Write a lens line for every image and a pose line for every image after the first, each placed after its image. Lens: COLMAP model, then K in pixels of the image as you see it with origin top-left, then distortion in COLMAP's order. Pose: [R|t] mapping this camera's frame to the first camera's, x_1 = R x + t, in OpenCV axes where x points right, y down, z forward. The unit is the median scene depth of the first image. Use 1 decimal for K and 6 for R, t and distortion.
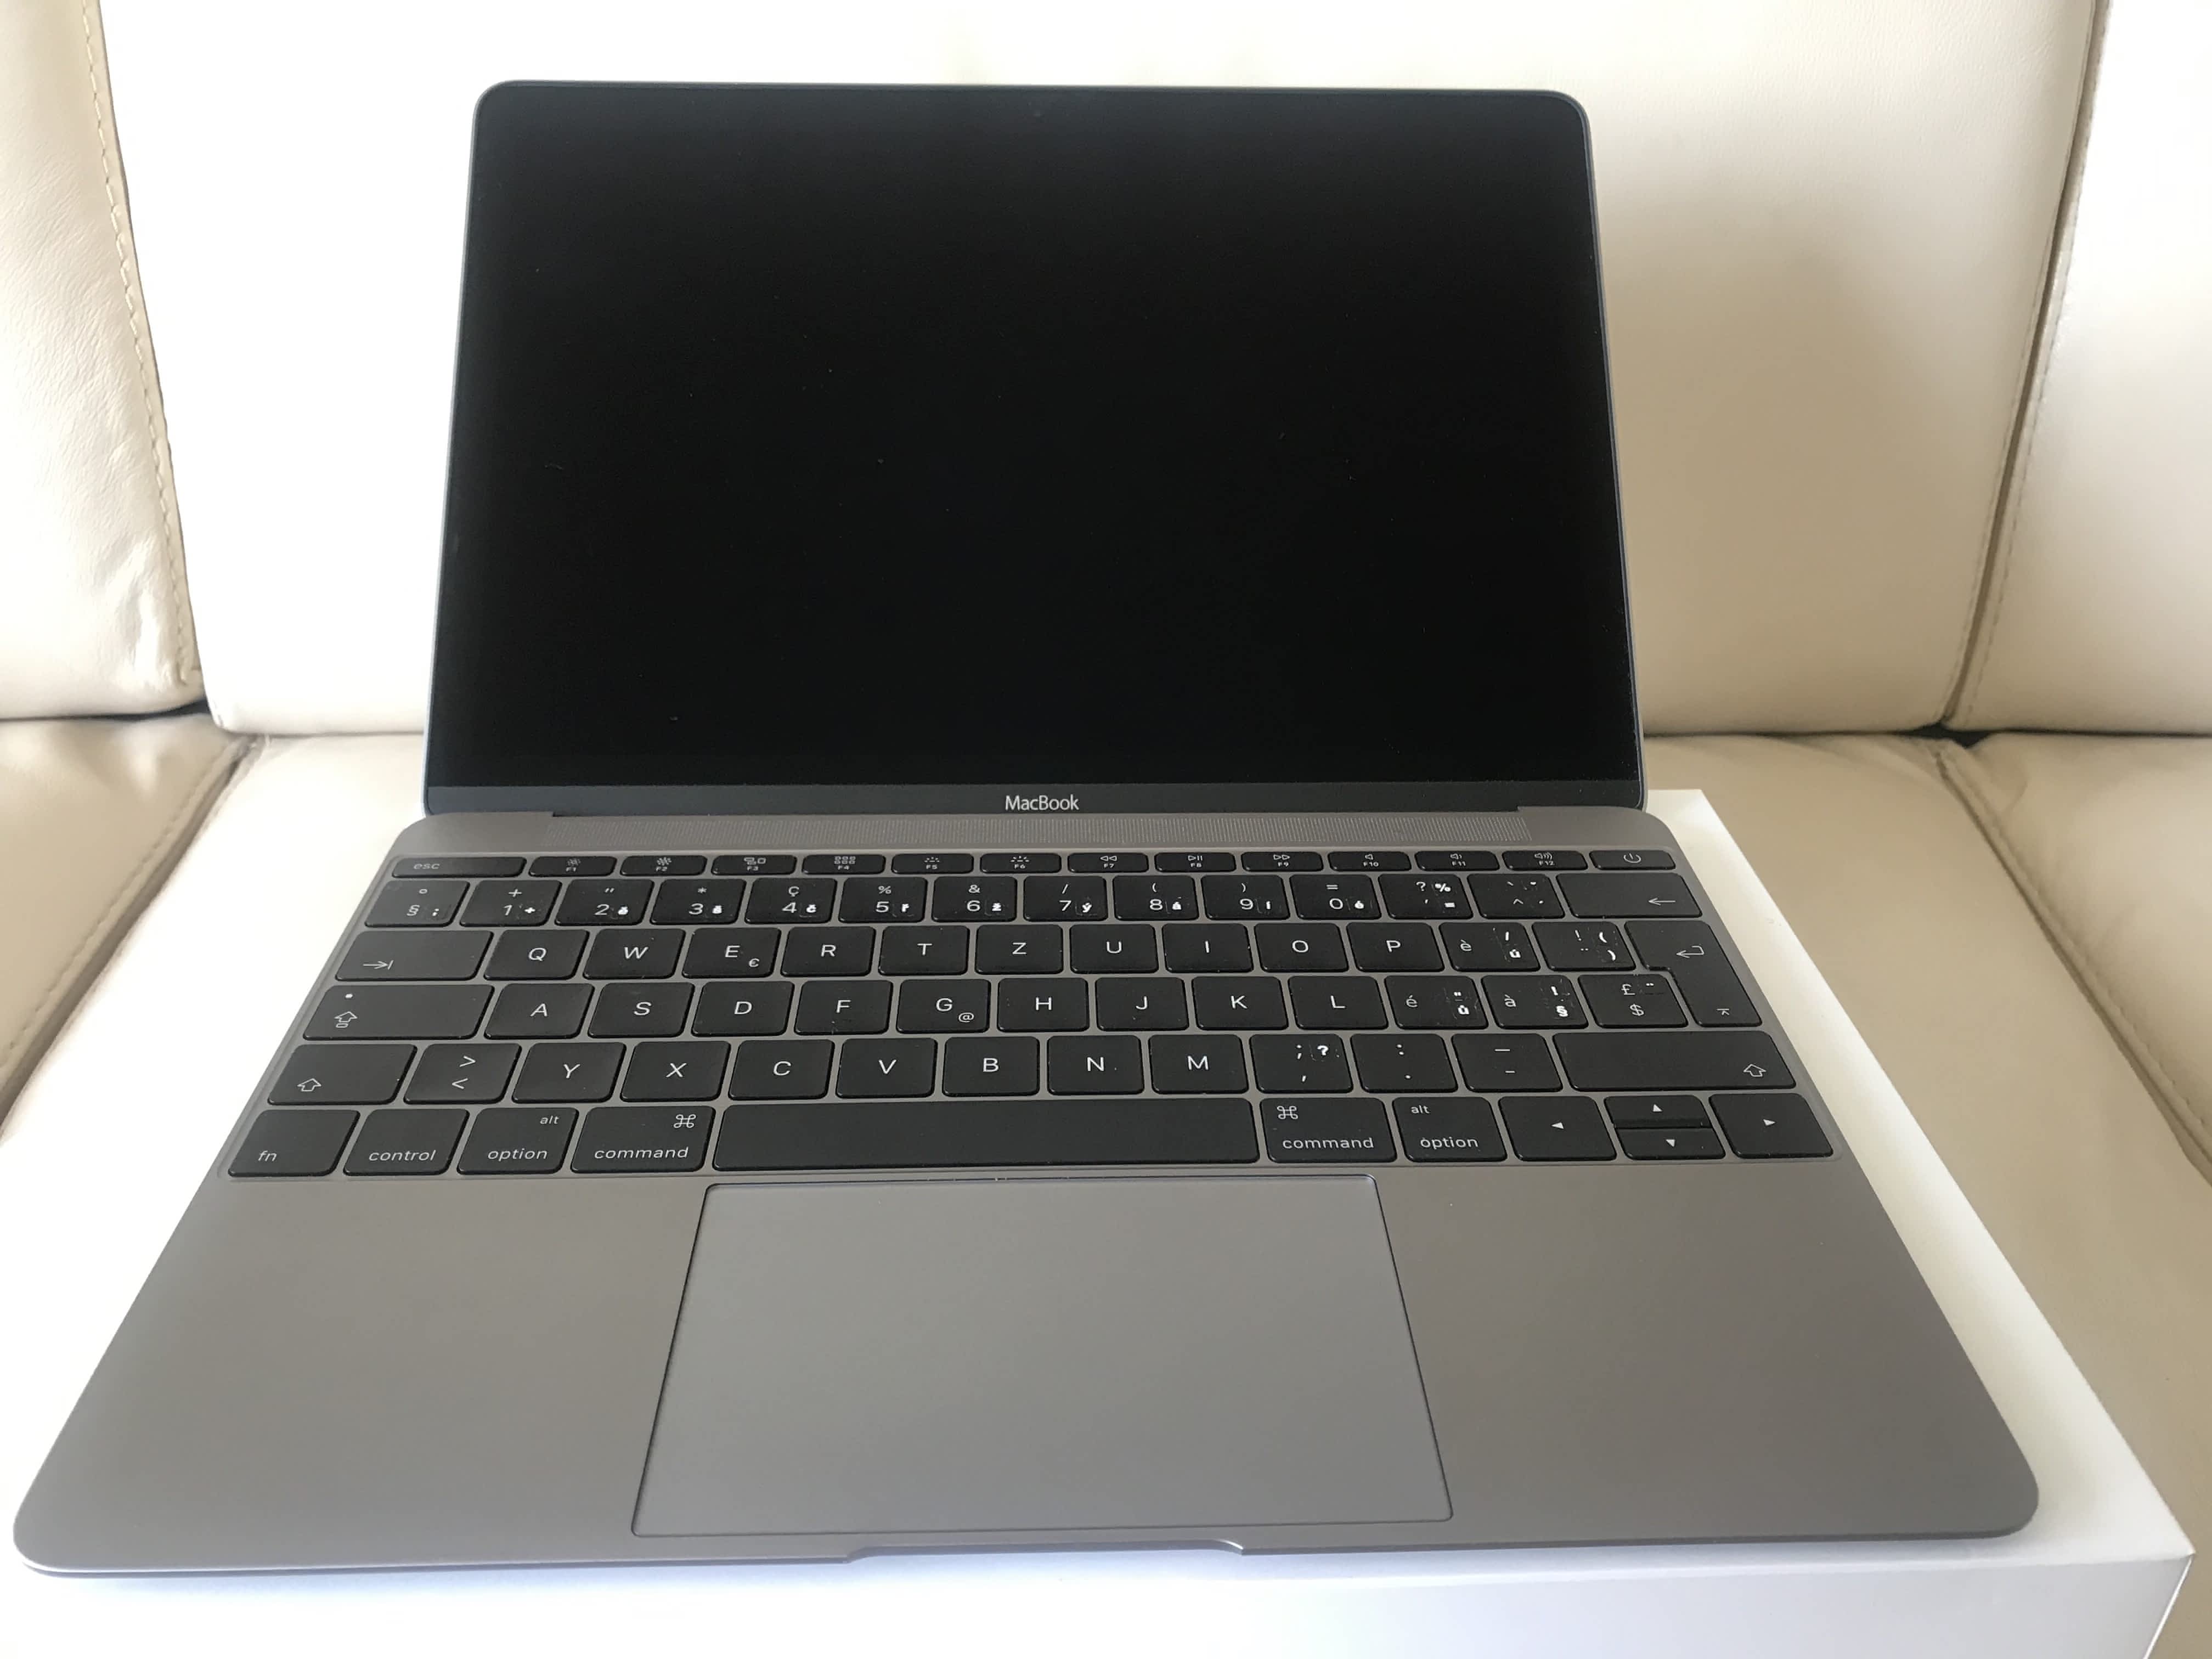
lens RADIAL K [[1840.9, 0, 1089.8], [0, 1840.9, 837.3], [0, 0, 1]] dist [0.006887, -0.027970]
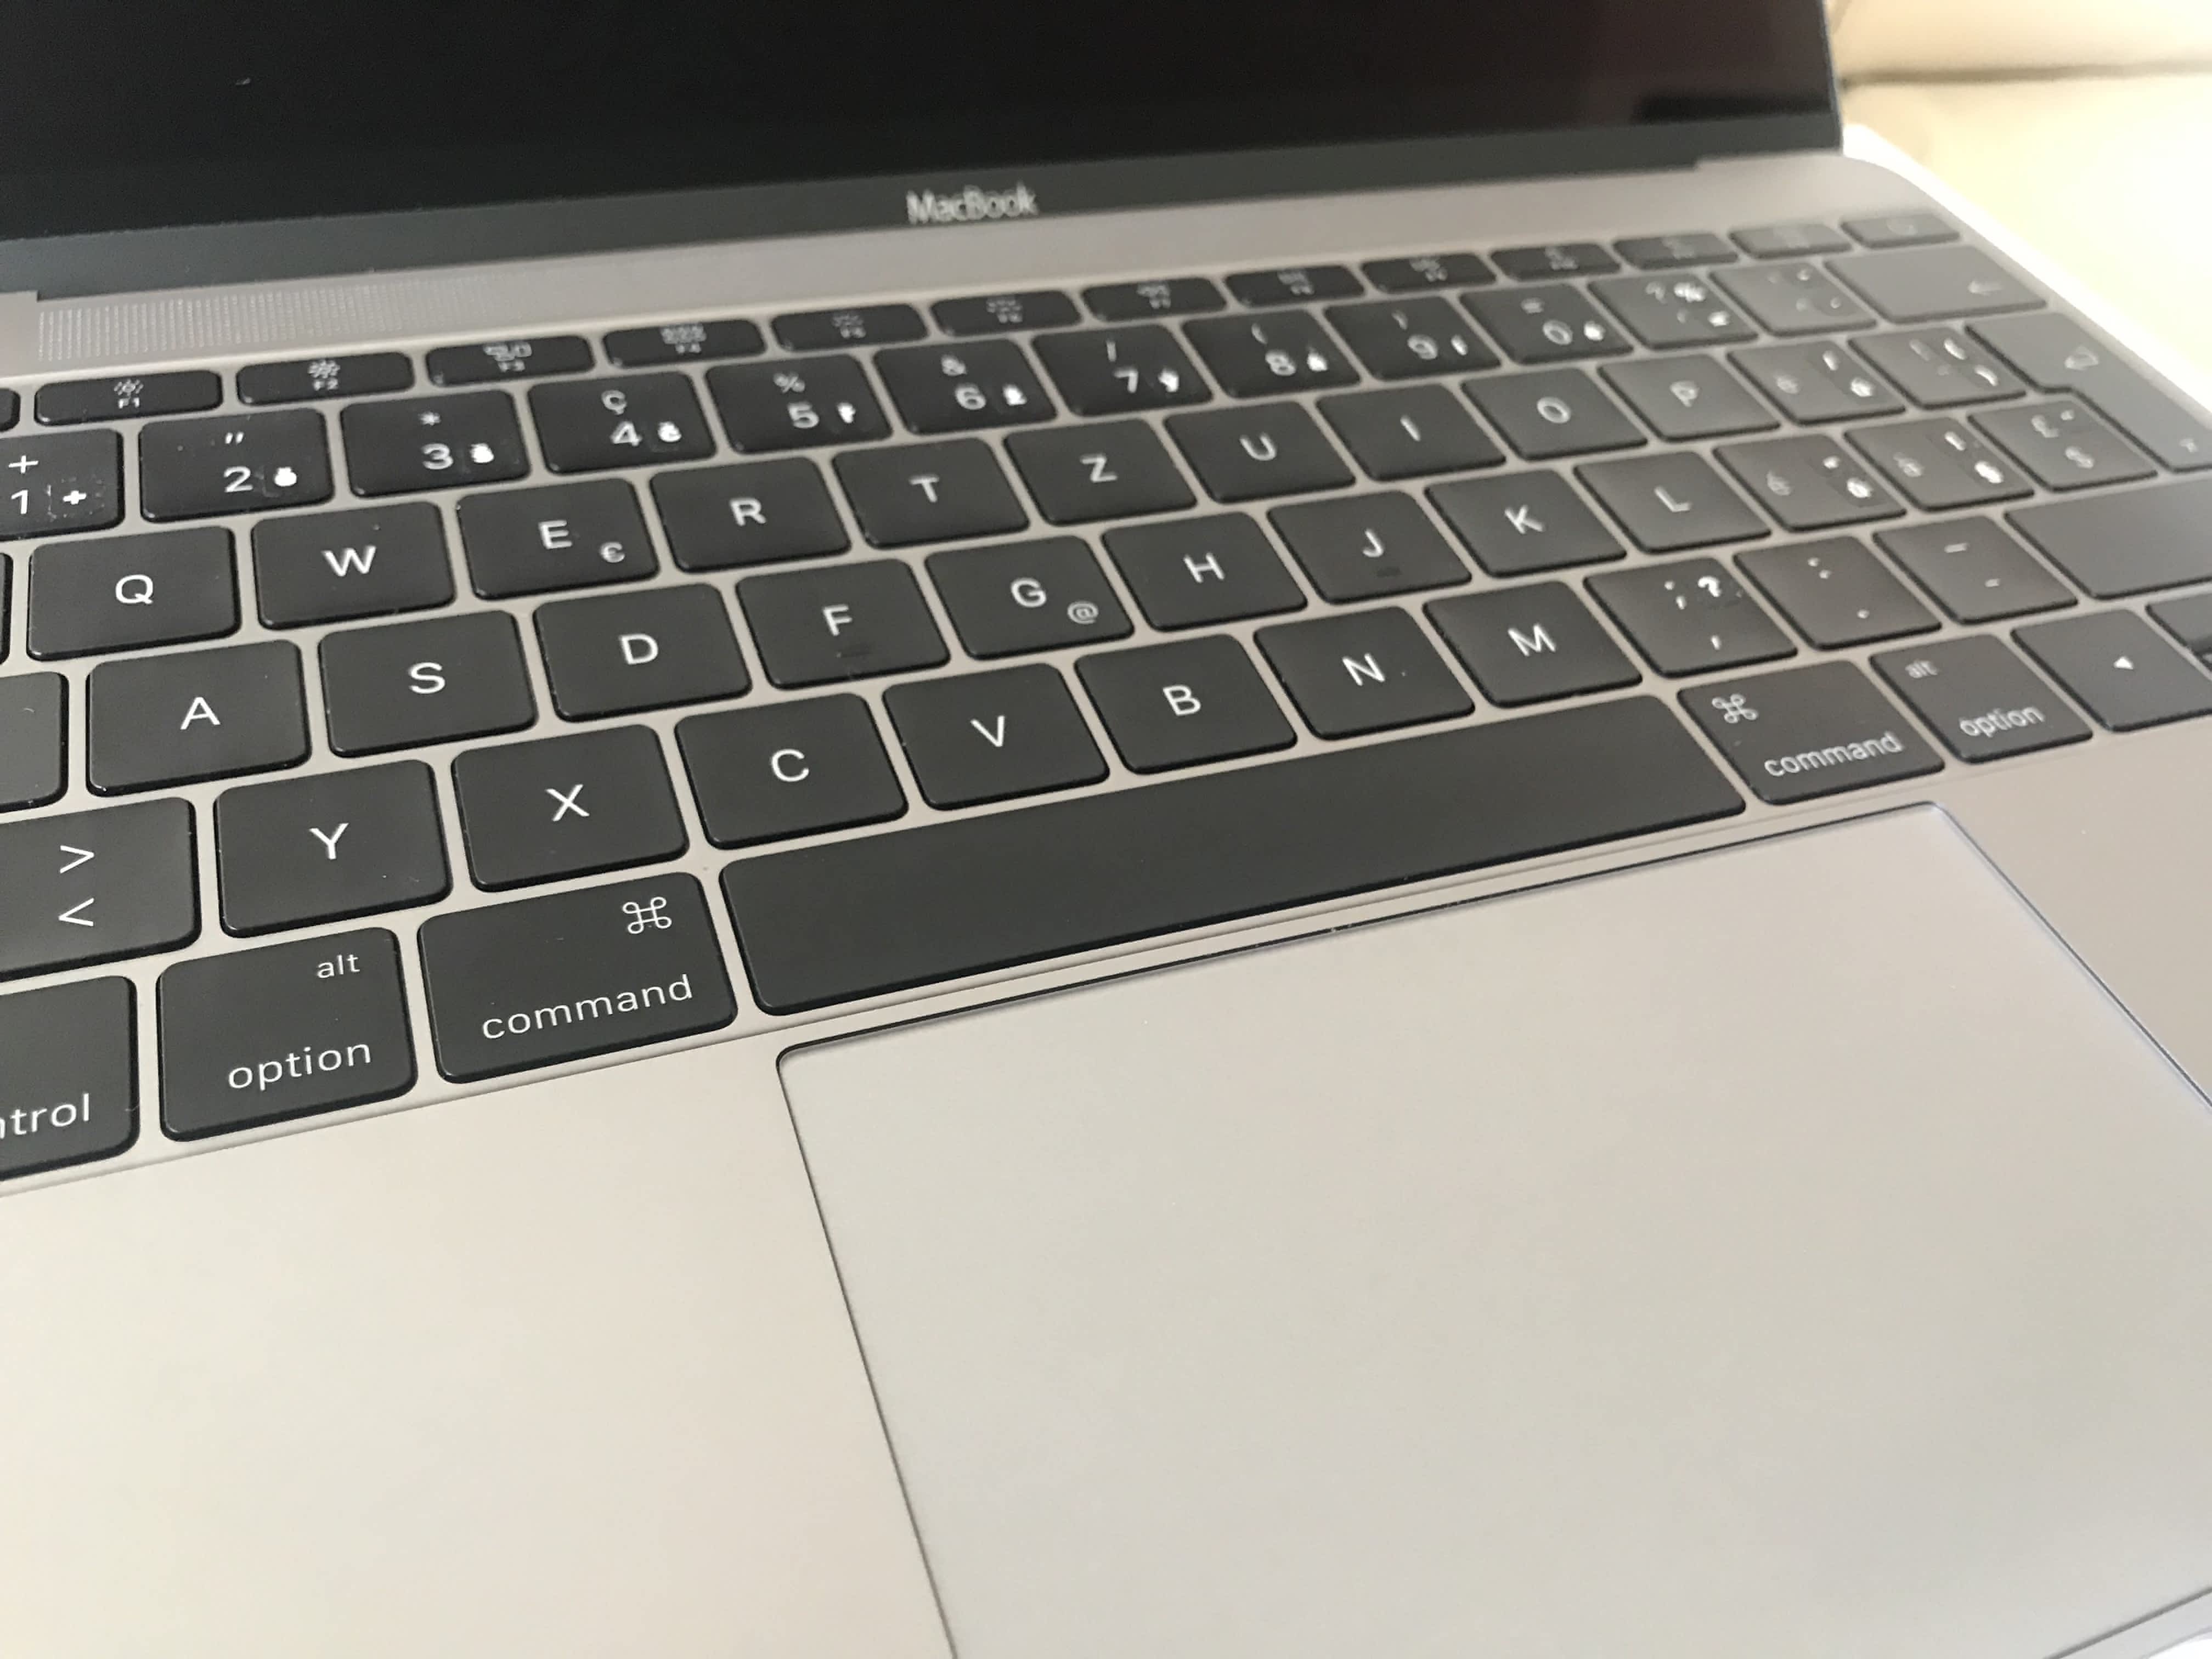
lens RADIAL K [[1840.9, 0, 1107.6], [0, 1840.9, 823.2], [0, 0, 1]] dist [0.006887, -0.027970]
pose [[0.939366, -0.167471, 0.299240, -0.207479], [0.079466, 0.955192, 0.285120, 0.005480], [-0.333580, -0.244053, 0.910583, 0.452778]]
